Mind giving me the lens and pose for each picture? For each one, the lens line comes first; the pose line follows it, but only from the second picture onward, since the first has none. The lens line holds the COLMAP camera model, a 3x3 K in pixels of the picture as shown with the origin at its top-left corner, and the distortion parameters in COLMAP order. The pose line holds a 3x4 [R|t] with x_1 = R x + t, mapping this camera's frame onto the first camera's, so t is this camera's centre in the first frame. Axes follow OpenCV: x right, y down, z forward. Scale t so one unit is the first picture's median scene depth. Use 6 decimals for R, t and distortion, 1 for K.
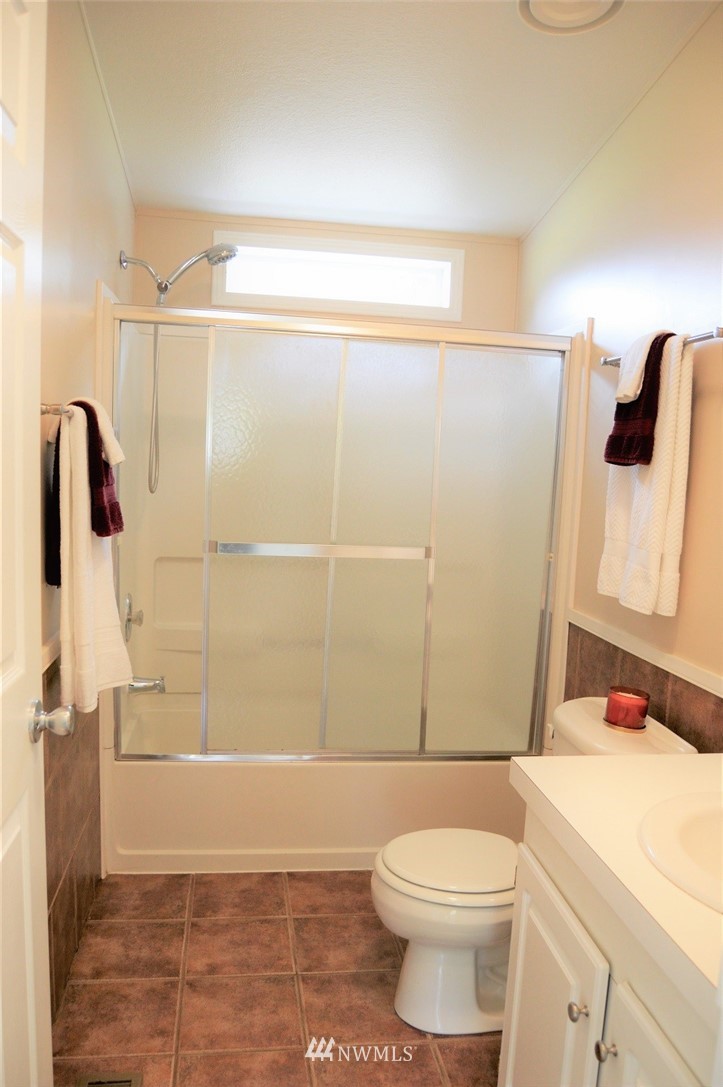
lens RADIAL K [[866.3, 0, 367.1], [0, 866.3, 567.2], [0, 0, 1]] dist [-0.090725, 0.033213]
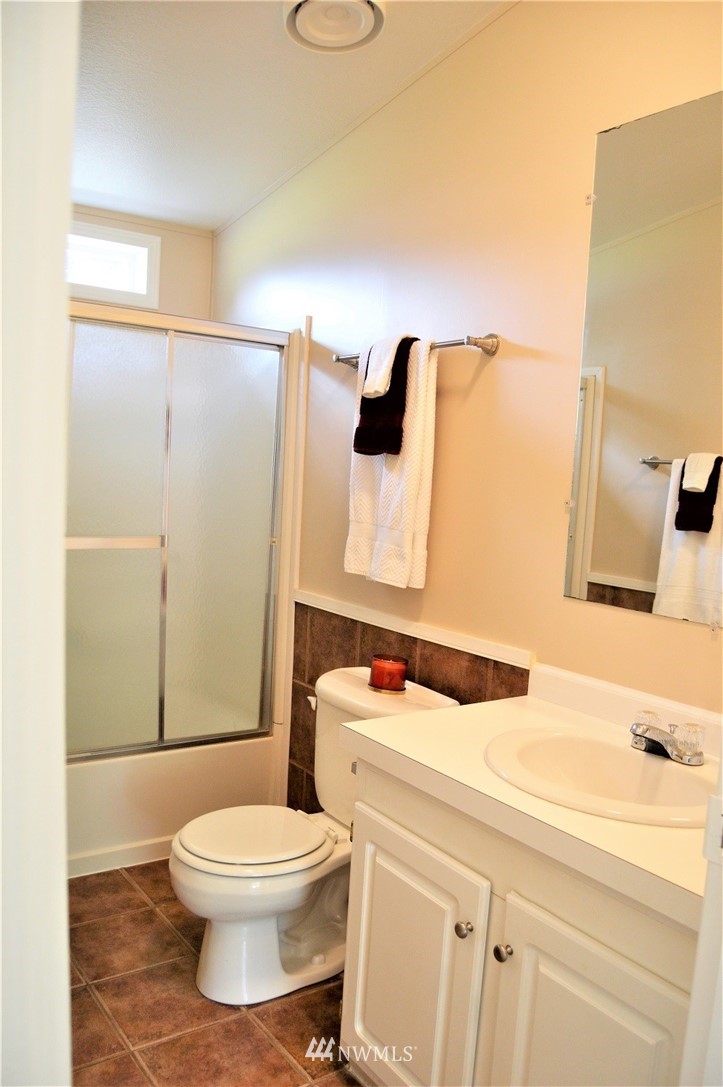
lens RADIAL K [[866.3, 0, 367.1], [0, 866.3, 567.2], [0, 0, 1]] dist [-0.090725, 0.033213]
pose [[0.891289, -0.047391, 0.450952, -0.211193], [0.041457, 0.998875, 0.023035, -0.000199], [-0.451536, -0.001836, 0.892251, 0.010540]]
